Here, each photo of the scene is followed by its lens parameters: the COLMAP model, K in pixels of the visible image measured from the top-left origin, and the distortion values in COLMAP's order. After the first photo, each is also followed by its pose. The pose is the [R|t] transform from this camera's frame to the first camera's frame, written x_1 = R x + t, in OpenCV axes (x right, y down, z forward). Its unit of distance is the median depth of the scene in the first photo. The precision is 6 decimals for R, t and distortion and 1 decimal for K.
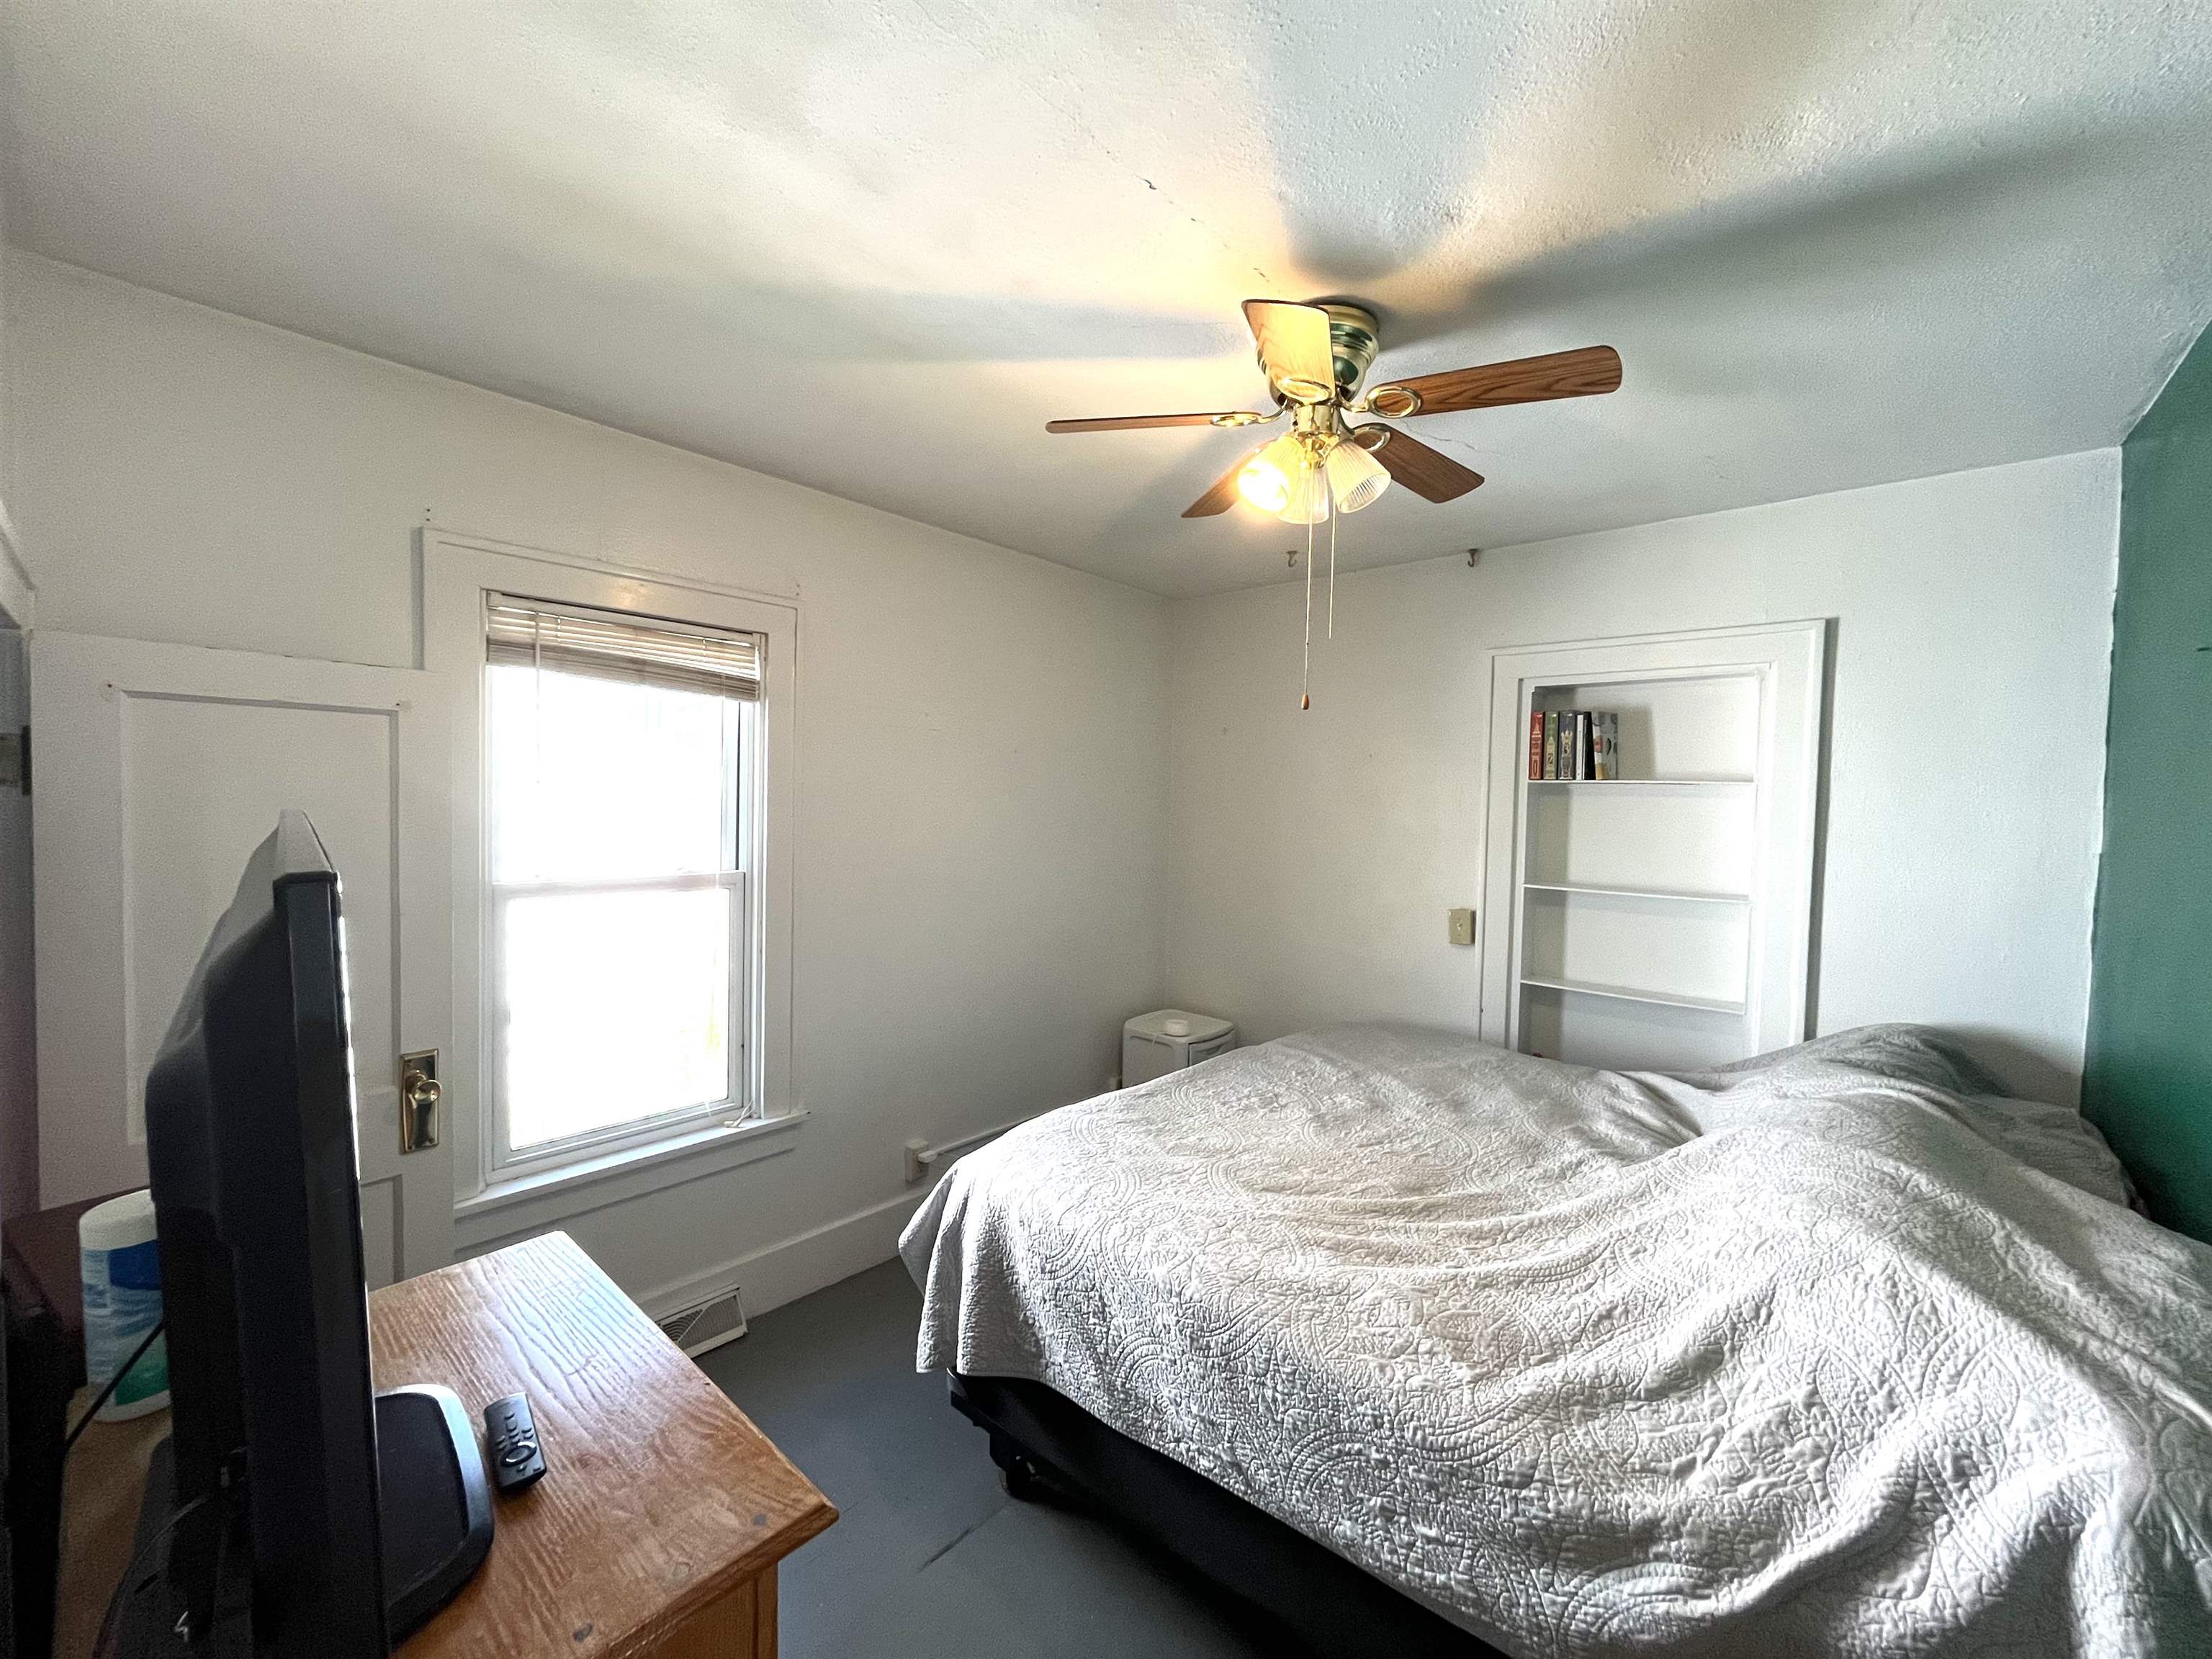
lens RADIAL K [[884.4, 0, 1114.4], [0, 884.4, 834.7], [0, 0, 1]] dist [-0.004140, -0.001605]
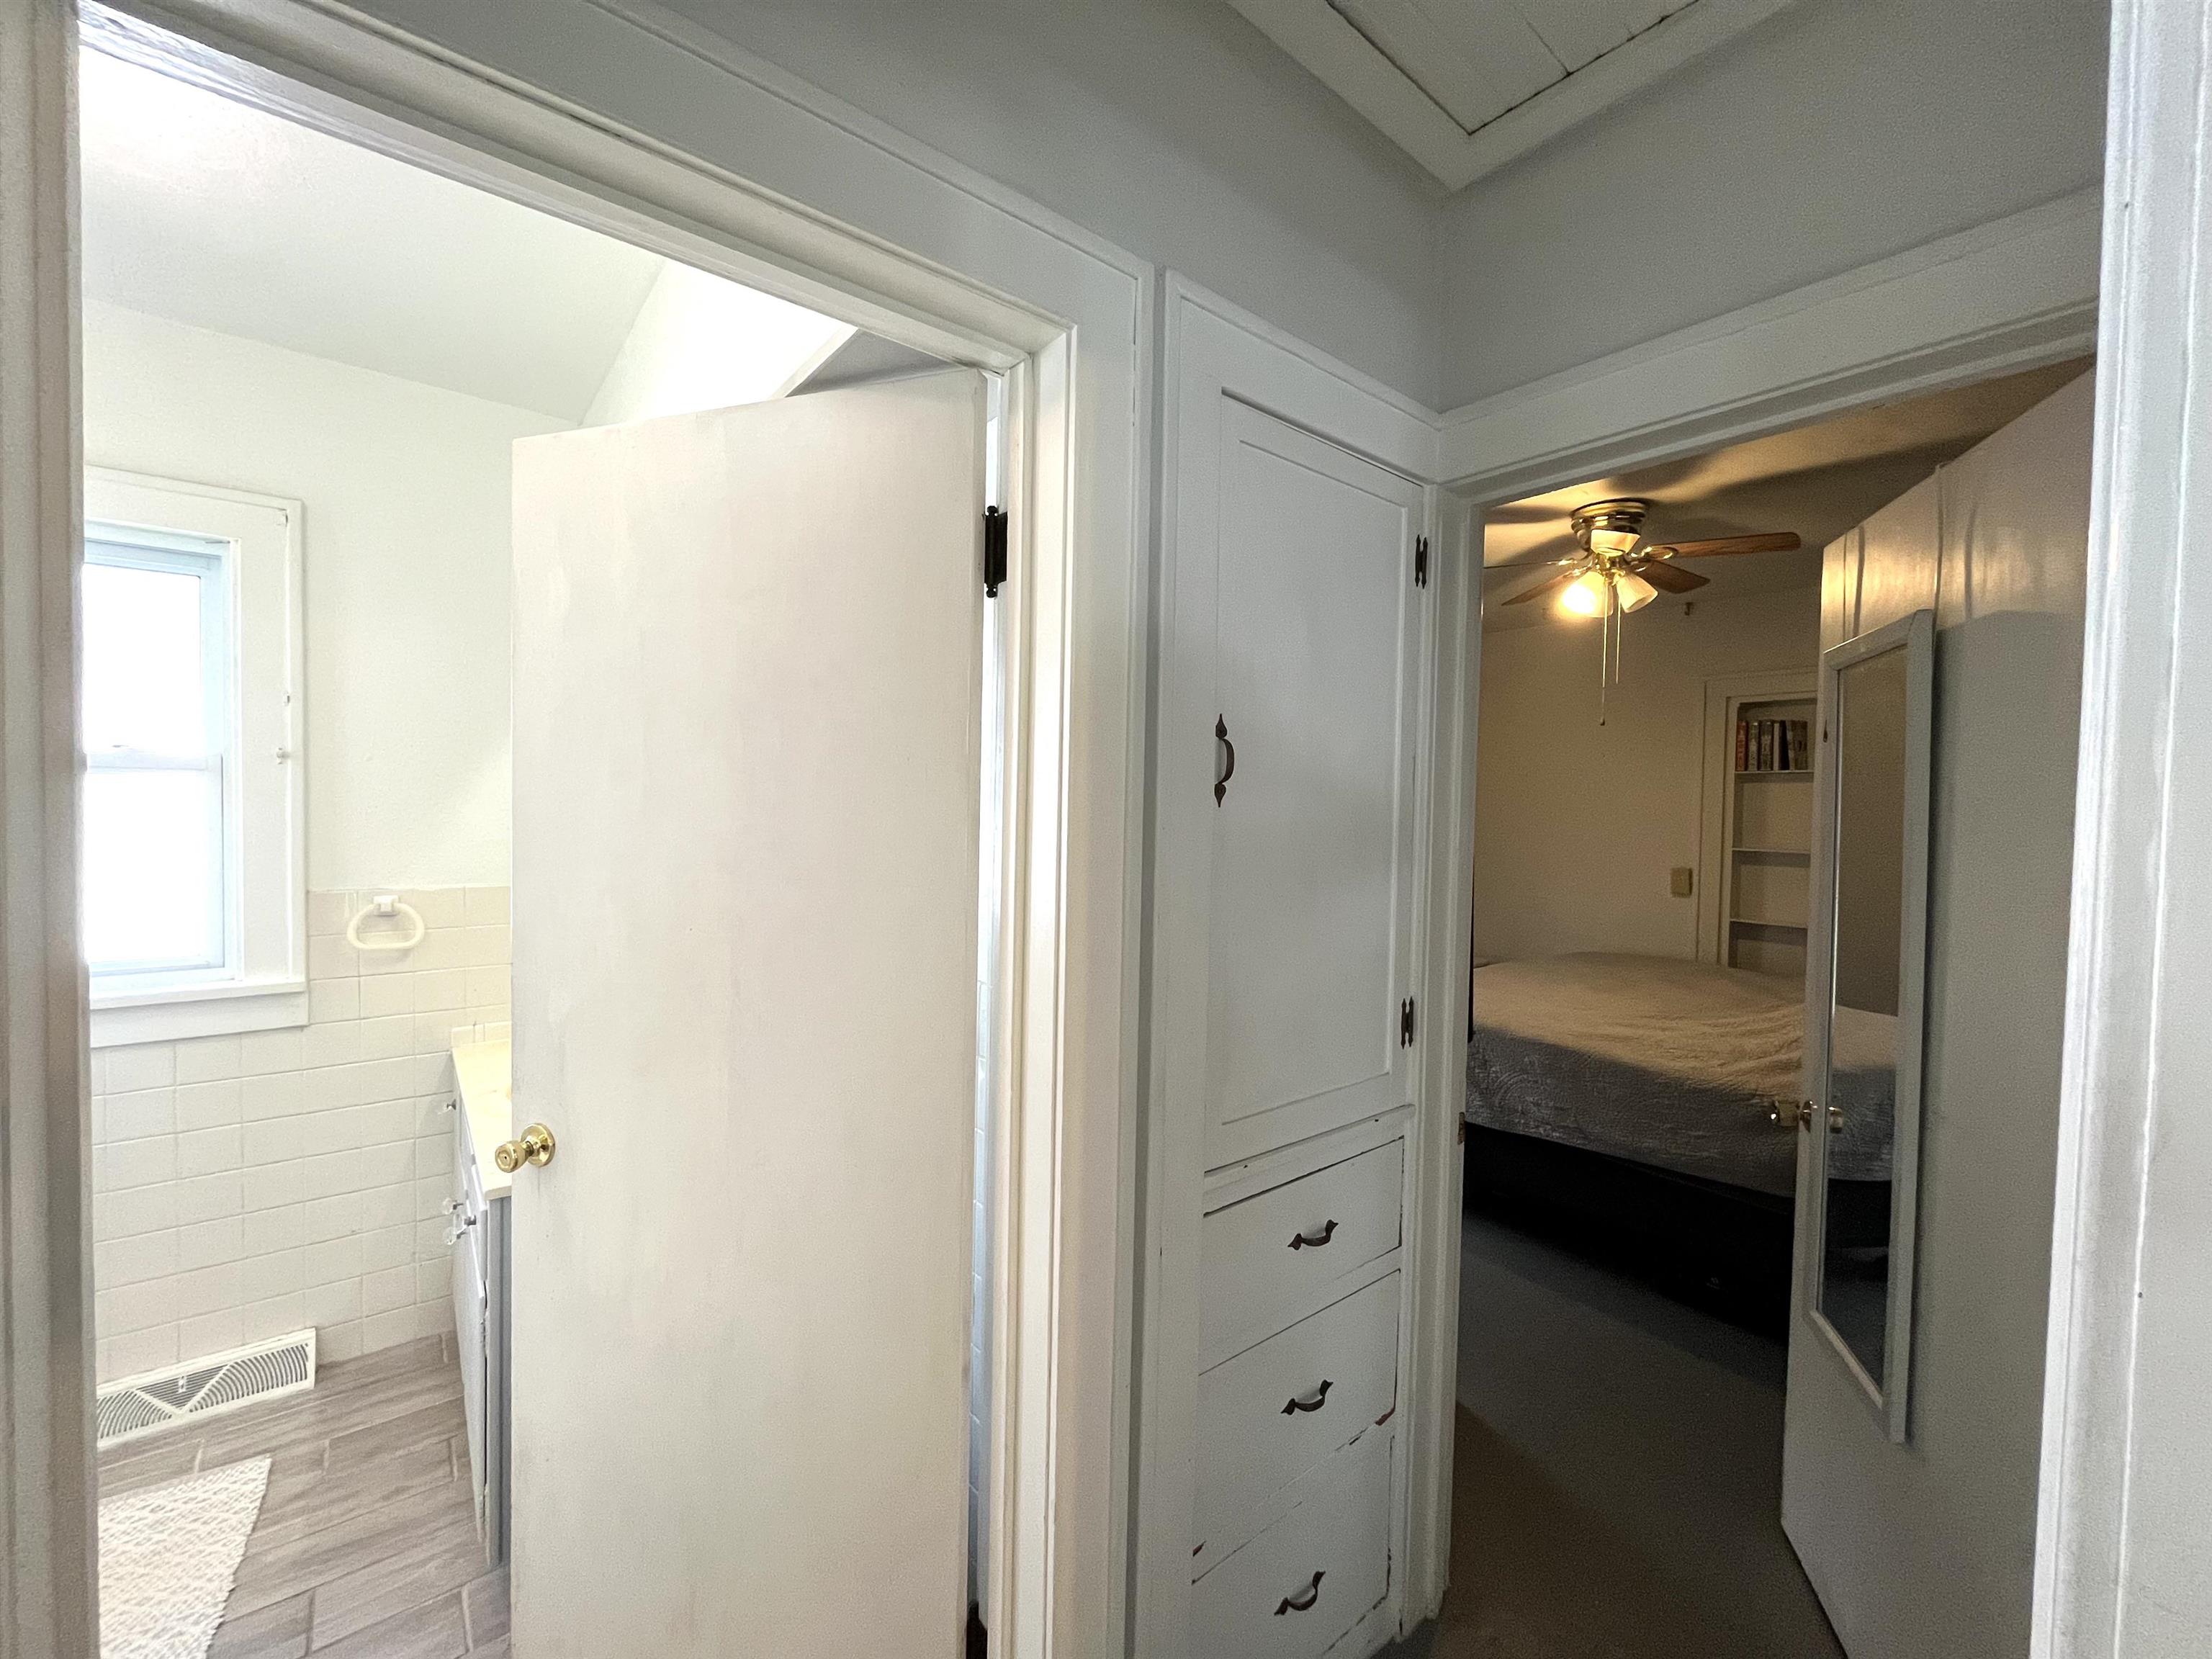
lens RADIAL K [[884.4, 0, 1116.7], [0, 884.4, 836.2], [0, 0, 1]] dist [-0.004140, -0.001605]
pose [[0.987893, 0.001091, -0.155131, -0.287564], [-0.002939, 0.999927, -0.011679, 0.062259], [0.155107, 0.011993, 0.987825, -0.538326]]
